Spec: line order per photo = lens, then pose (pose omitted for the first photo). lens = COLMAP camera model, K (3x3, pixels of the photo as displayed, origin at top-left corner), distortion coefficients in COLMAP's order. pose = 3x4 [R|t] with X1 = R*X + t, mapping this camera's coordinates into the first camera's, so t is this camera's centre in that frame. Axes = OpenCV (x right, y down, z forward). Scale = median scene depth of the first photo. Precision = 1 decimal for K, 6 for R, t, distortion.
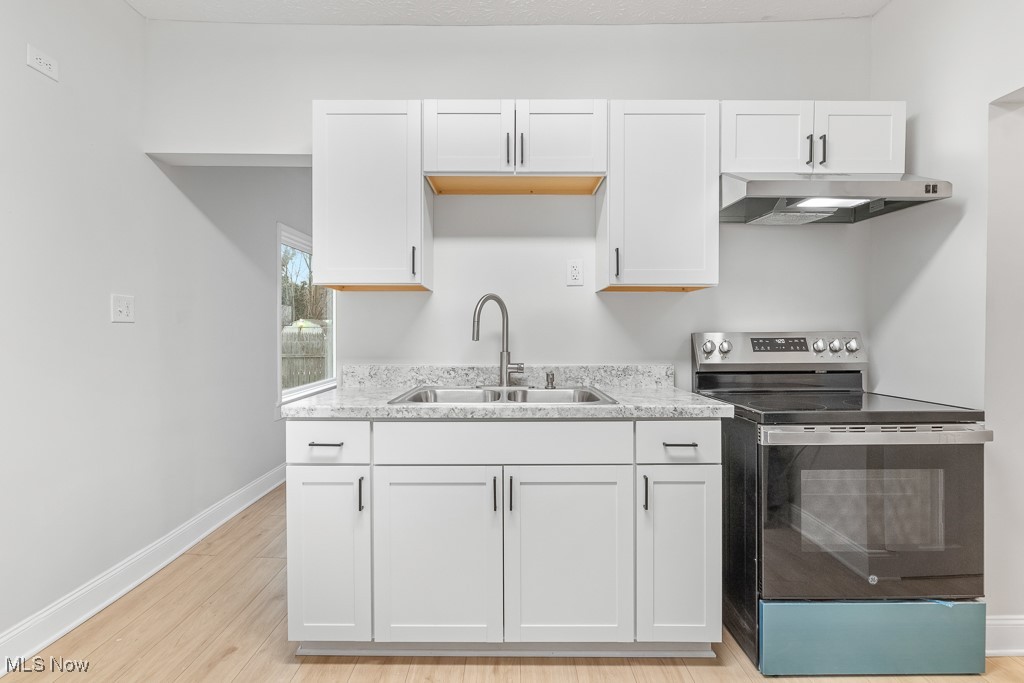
lens RADIAL K [[488.7, 0, 517.1], [0, 488.7, 333.4], [0, 0, 1]] dist [0.010451, -0.002936]
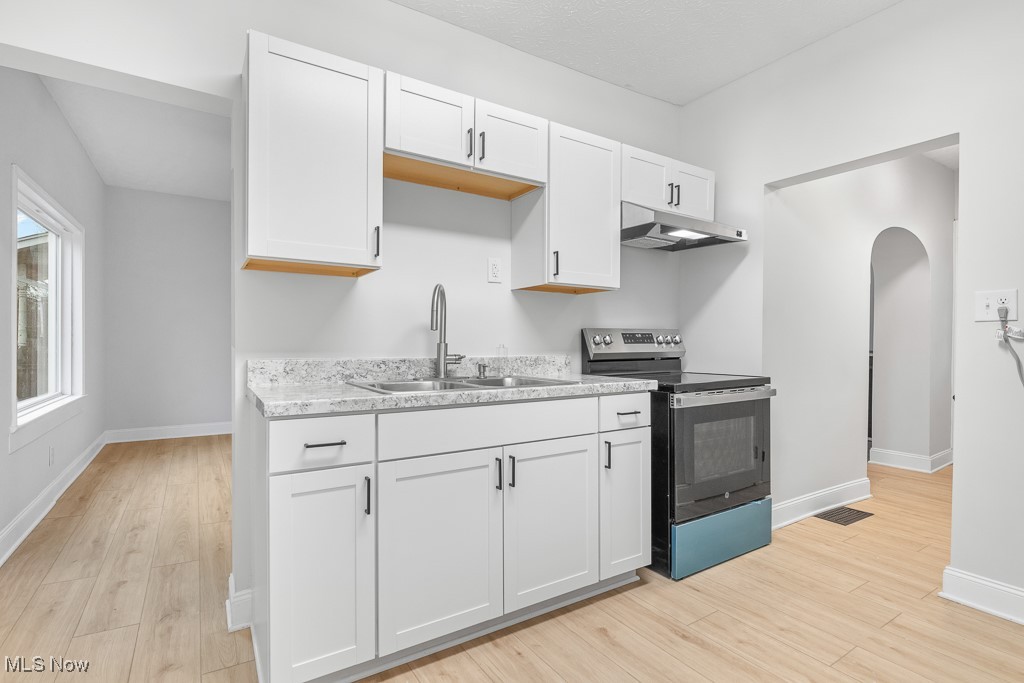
lens RADIAL K [[488.7, 0, 518.9], [0, 488.7, 339.0], [0, 0, 1]] dist [0.010451, -0.002936]
pose [[0.843653, 0.007471, 0.536836, -0.486306], [-0.003210, 0.999955, -0.008872, 0.042139], [-0.536879, 0.005761, 0.843640, 0.081514]]
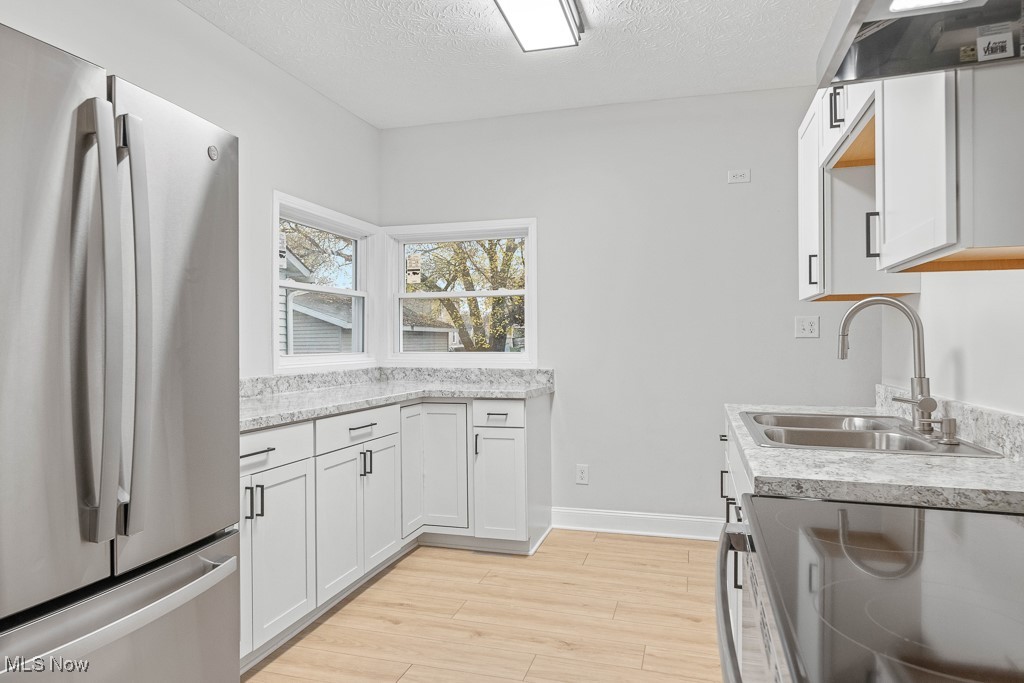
lens RADIAL K [[622.2, 0, 514.6], [0, 622.2, 343.2], [0, 0, 1]] dist [0.005185, 0.001622]
pose [[-0.269798, 0.002548, -0.962914, 1.076902], [-0.002420, 0.999992, 0.003324, -0.013467], [0.962914, 0.003227, -0.269790, 0.787617]]
